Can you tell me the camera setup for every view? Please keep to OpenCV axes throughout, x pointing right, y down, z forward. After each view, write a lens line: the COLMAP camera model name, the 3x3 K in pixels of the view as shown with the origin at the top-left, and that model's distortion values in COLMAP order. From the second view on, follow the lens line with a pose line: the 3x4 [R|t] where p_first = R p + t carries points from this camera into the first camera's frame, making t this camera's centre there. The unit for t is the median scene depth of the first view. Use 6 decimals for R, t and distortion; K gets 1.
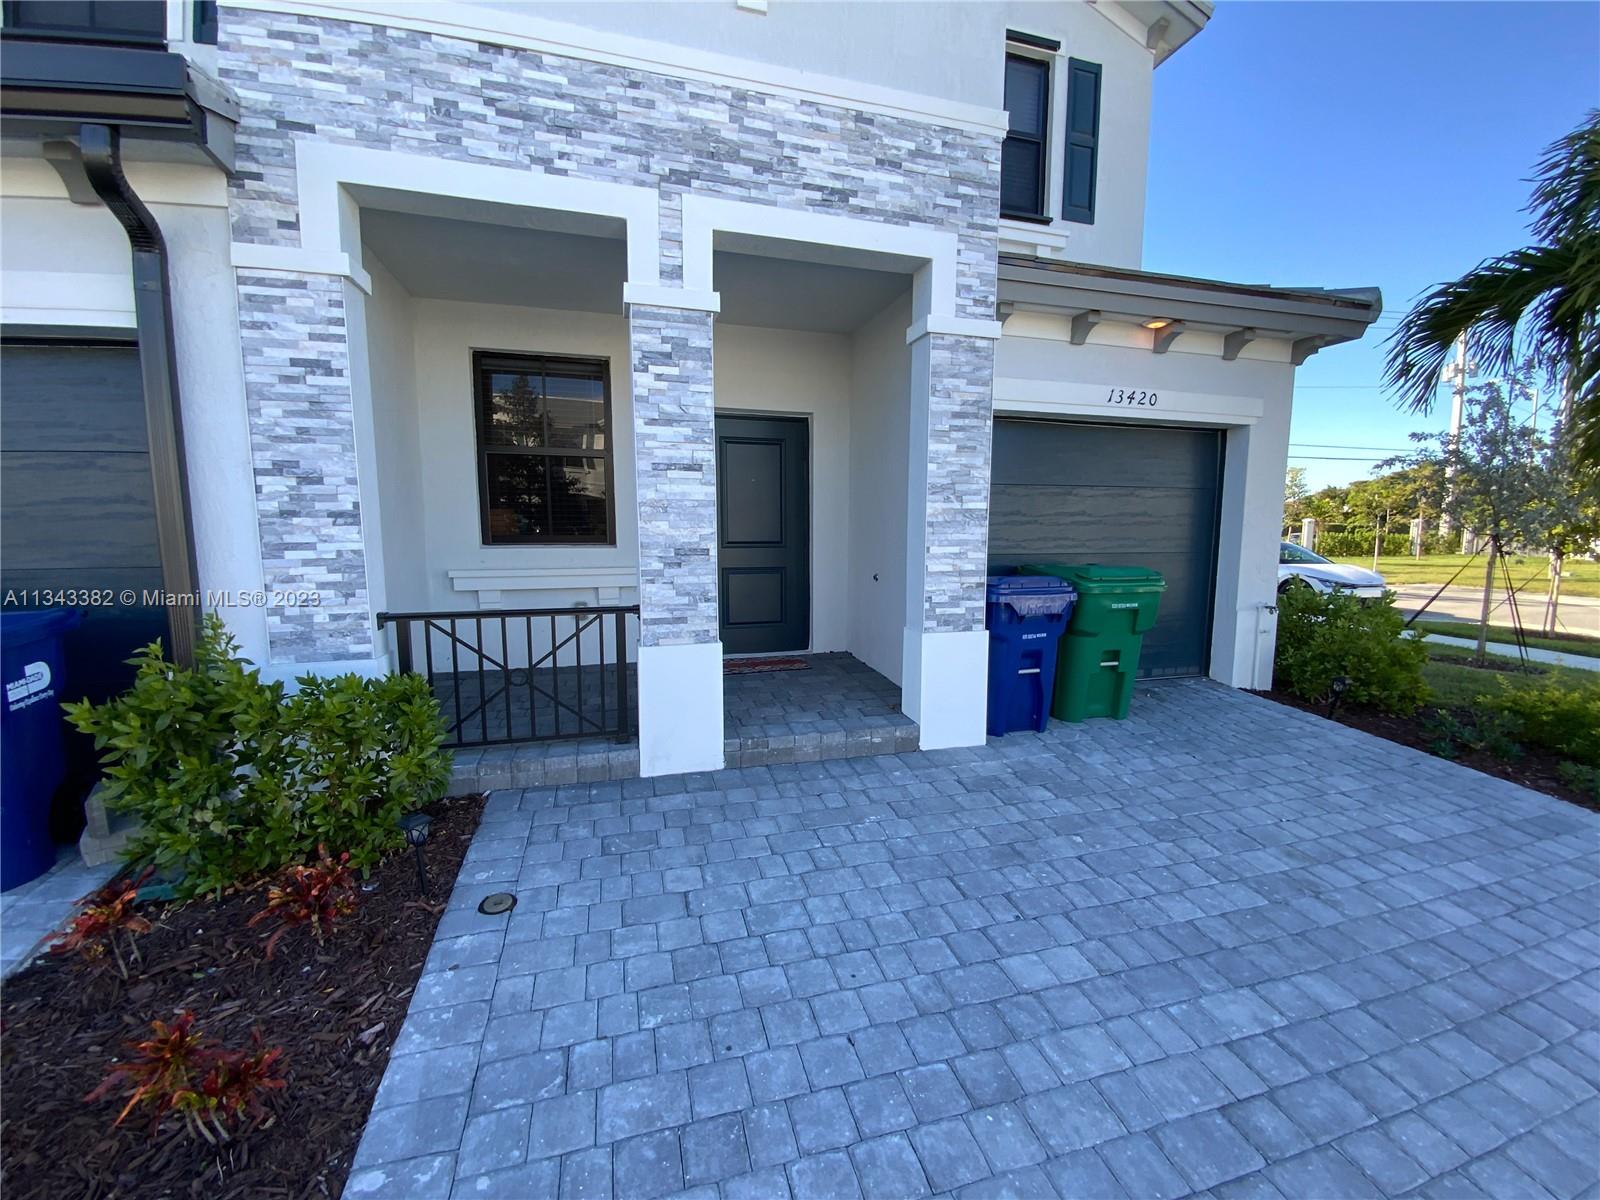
lens RADIAL K [[650.5, 0, 800.0], [0, 650.5, 600.0], [0, 0, 1]] dist [0.000623, -0.006712]
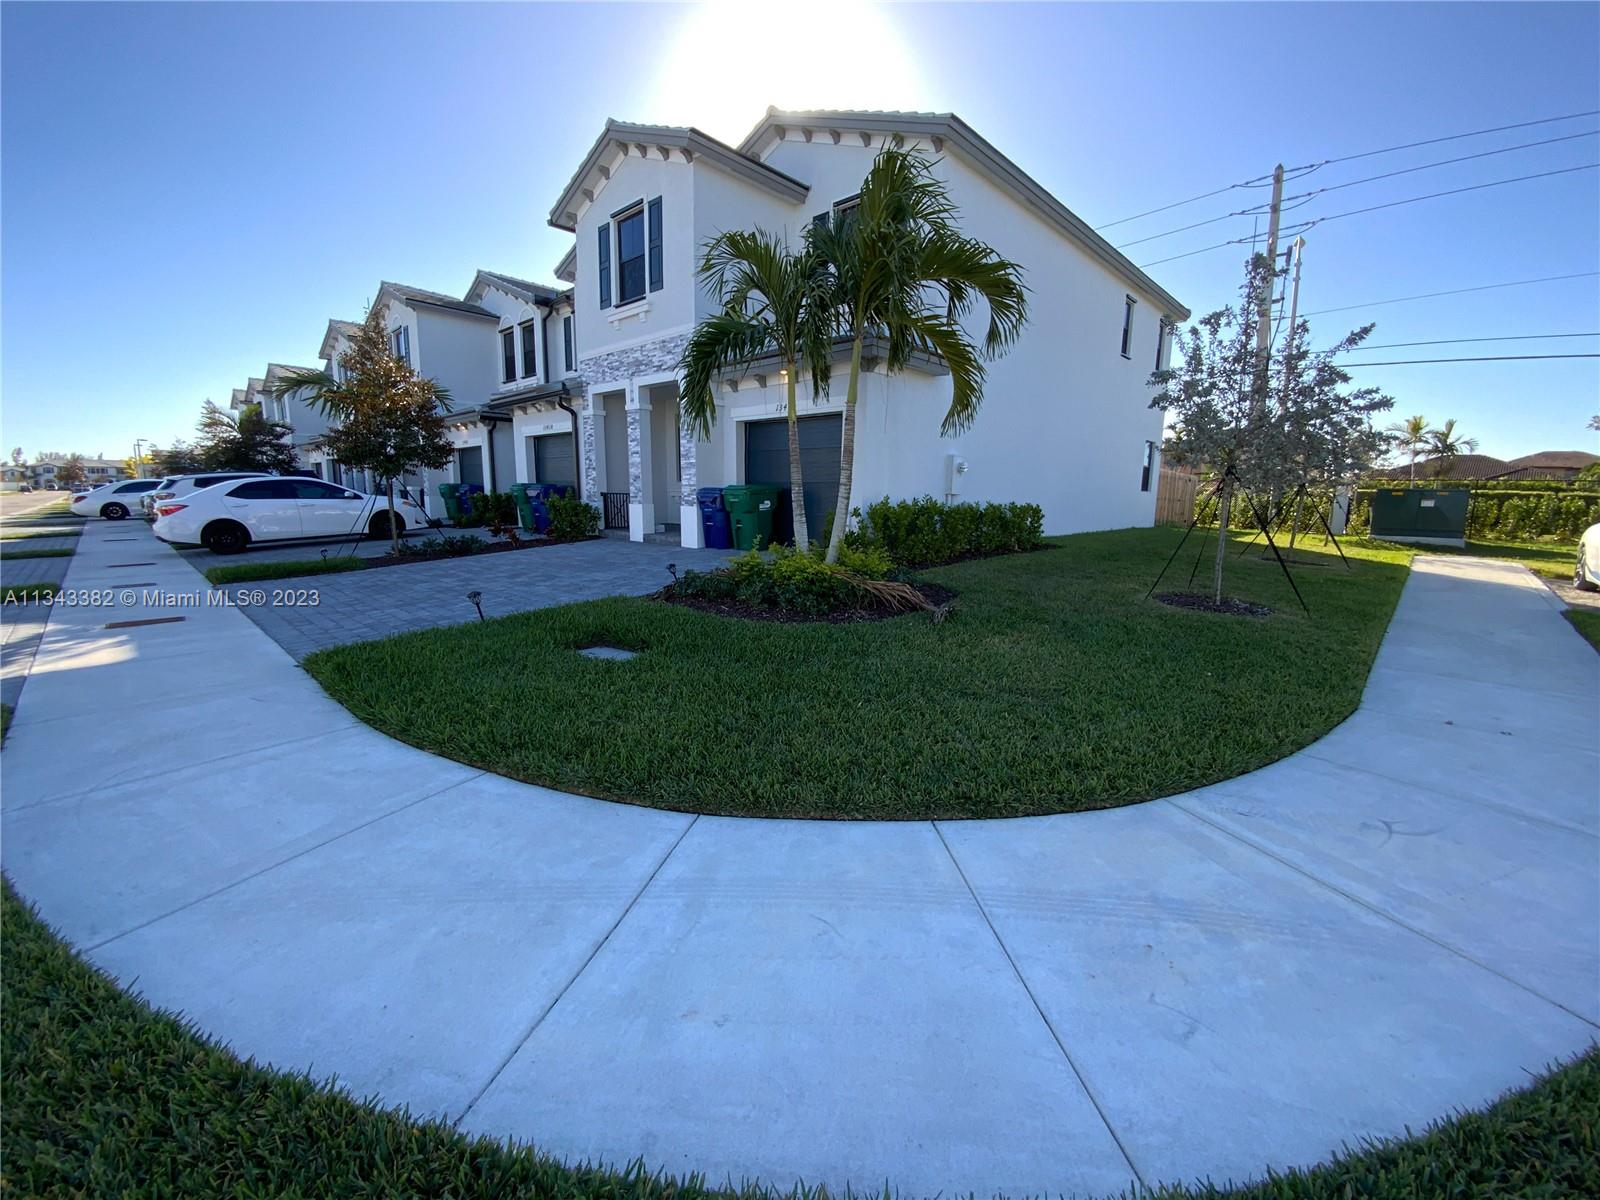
lens RADIAL K [[639.7, 0, 801.5], [0, 639.7, 605.6], [0, 0, 1]] dist [0.017010, -0.017754]
pose [[0.513837, 0.152802, -0.844170, 3.409511], [-0.109011, 0.987663, 0.112422, 0.129323], [0.850934, 0.034257, 0.524155, -0.049895]]
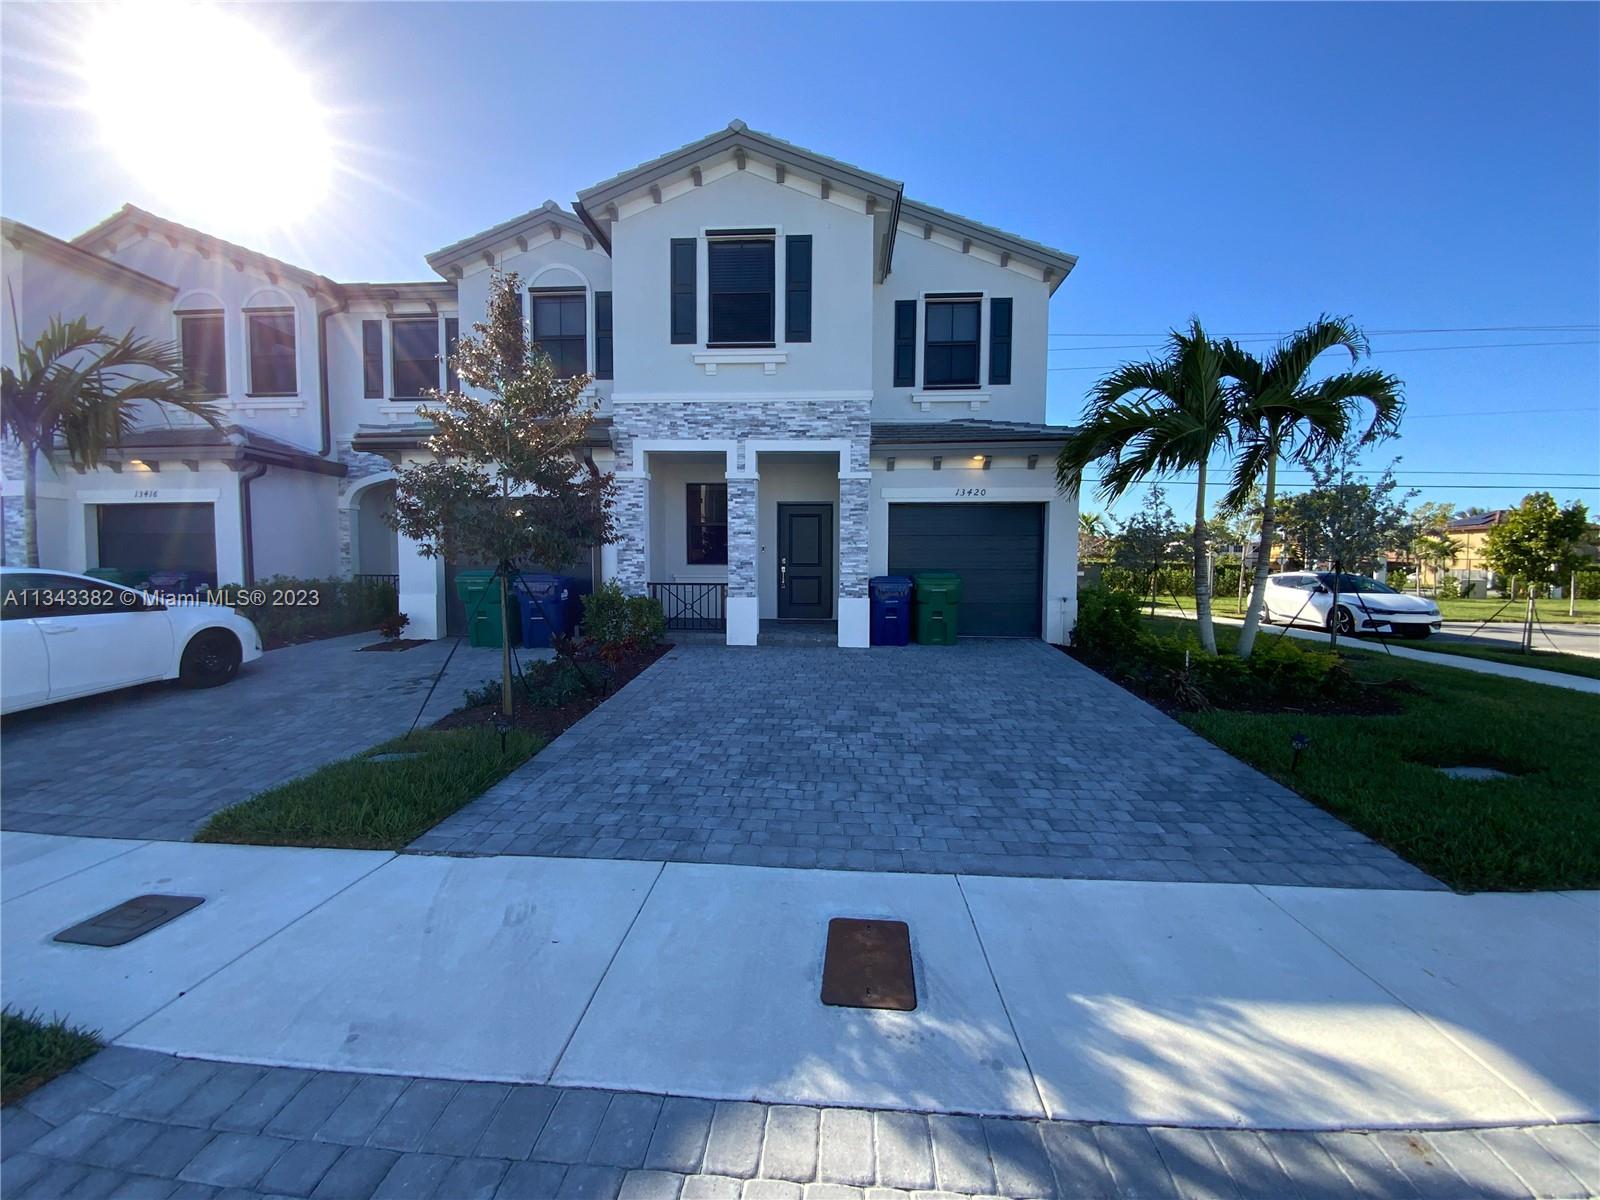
lens RADIAL K [[645.9, 0, 799.1], [0, 645.9, 602.3], [0, 0, 1]] dist [0.029374, -0.021809]
pose [[0.941401, 0.021867, -0.336580, 0.985340], [-0.040820, 0.997948, -0.049337, 0.220073], [0.334810, 0.060185, 0.940362, -1.519378]]
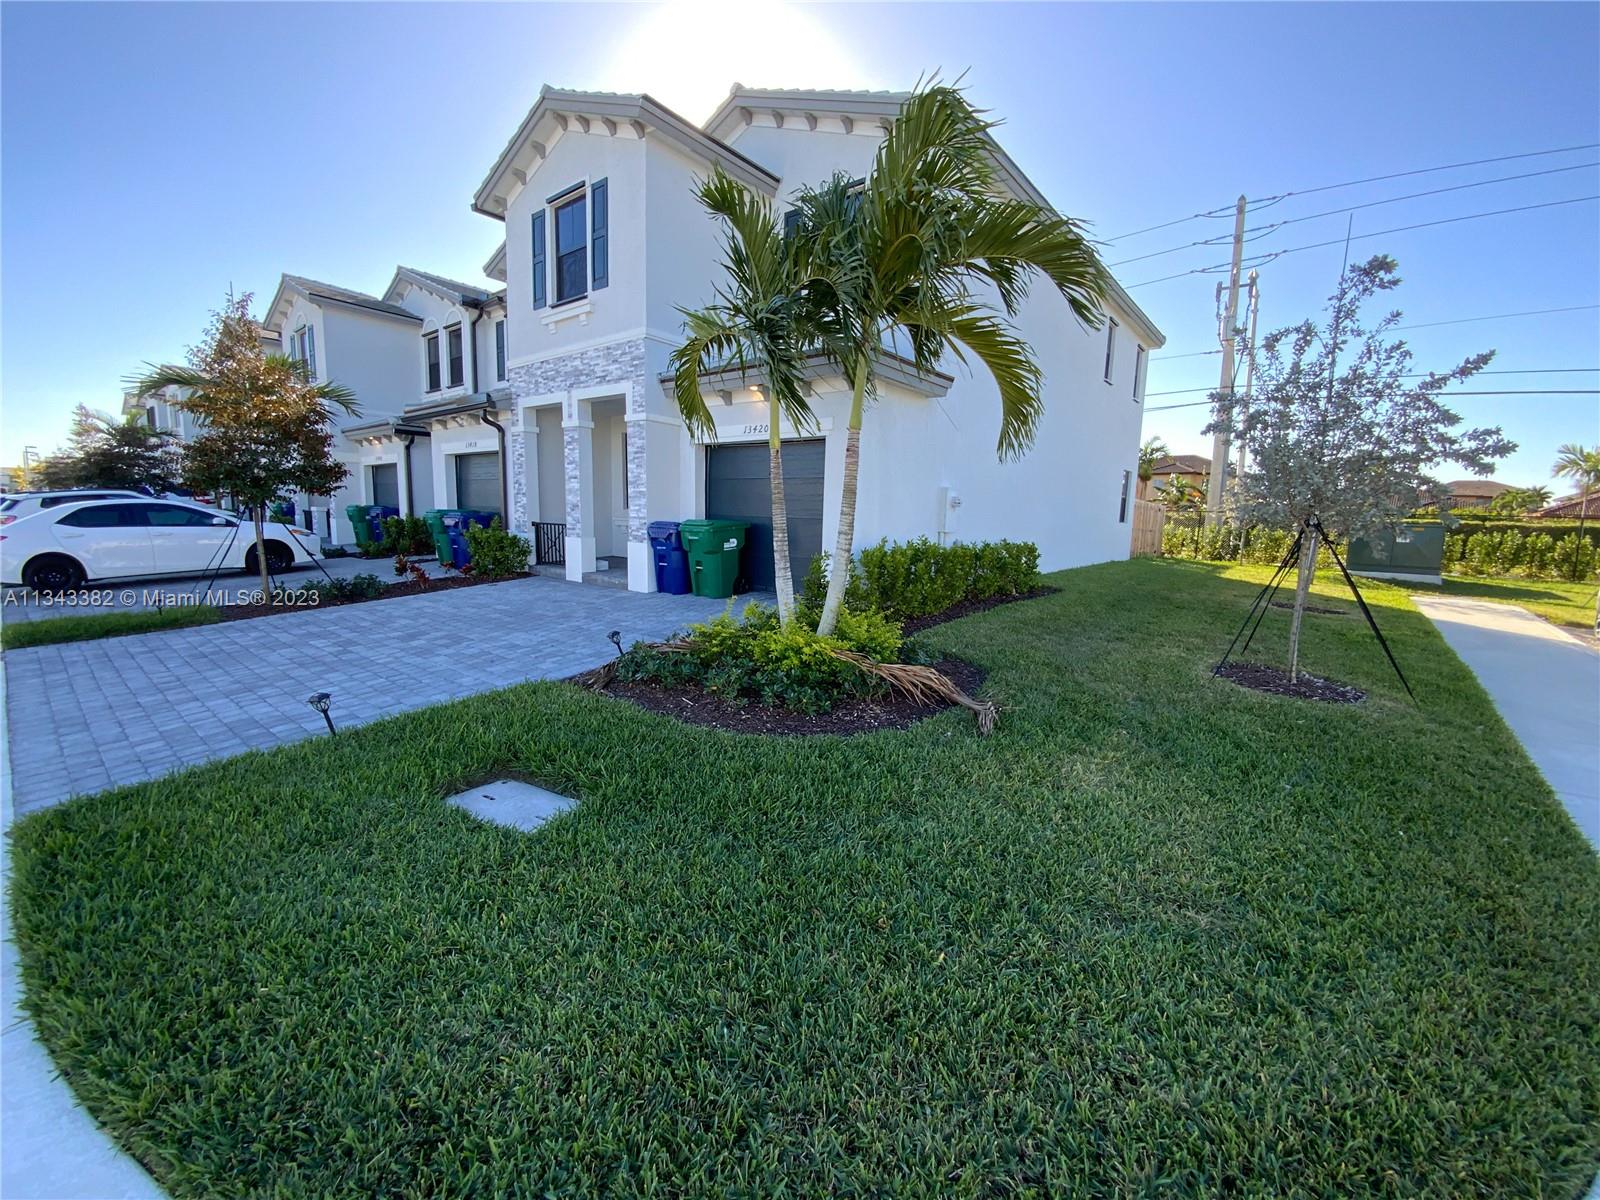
lens RADIAL K [[639.7, 0, 801.5], [0, 639.7, 605.6], [0, 0, 1]] dist [0.017010, -0.017754]
pose [[0.578631, 0.130830, -0.805028, 2.936891], [-0.116360, 0.990196, 0.077286, 0.032377], [0.807246, 0.048953, 0.588181, 0.118482]]
